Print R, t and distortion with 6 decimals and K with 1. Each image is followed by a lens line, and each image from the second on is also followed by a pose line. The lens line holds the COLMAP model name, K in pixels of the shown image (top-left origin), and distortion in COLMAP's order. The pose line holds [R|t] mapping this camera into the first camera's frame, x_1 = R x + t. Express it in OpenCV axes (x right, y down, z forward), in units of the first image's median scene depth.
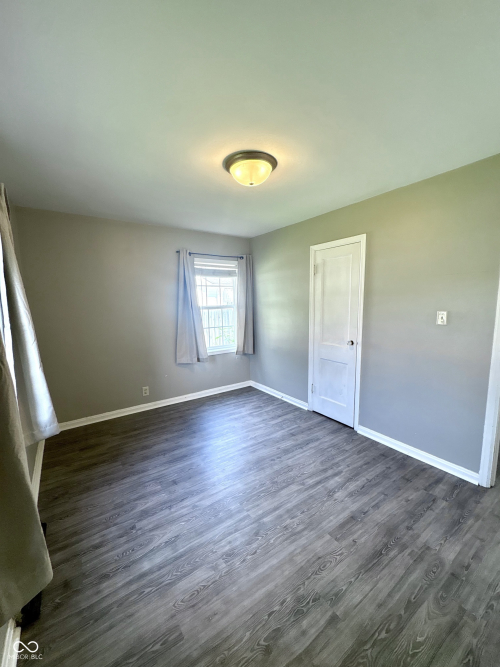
lens RADIAL K [[271.6, 0, 251.2], [0, 271.6, 336.4], [0, 0, 1]] dist [-0.000199, -0.000127]
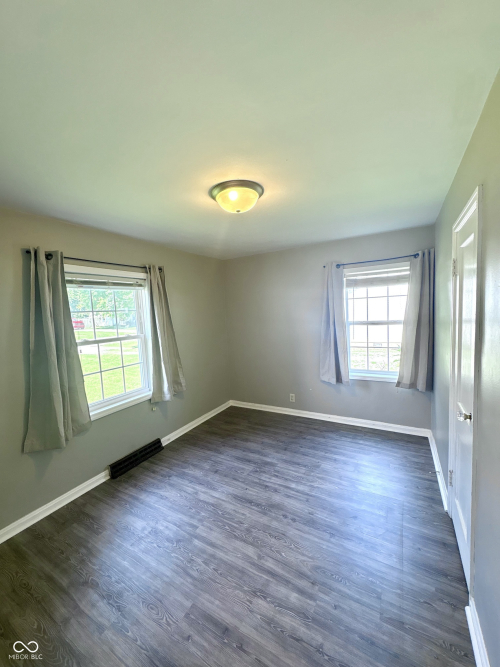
lens RADIAL K [[271.6, 0, 251.2], [0, 271.6, 336.4], [0, 0, 1]] dist [-0.000199, -0.000127]
pose [[0.410781, 0.082566, -0.907988, 0.768061], [-0.080755, 0.995272, 0.053969, -0.137173], [0.908151, 0.051155, 0.415506, 0.540570]]
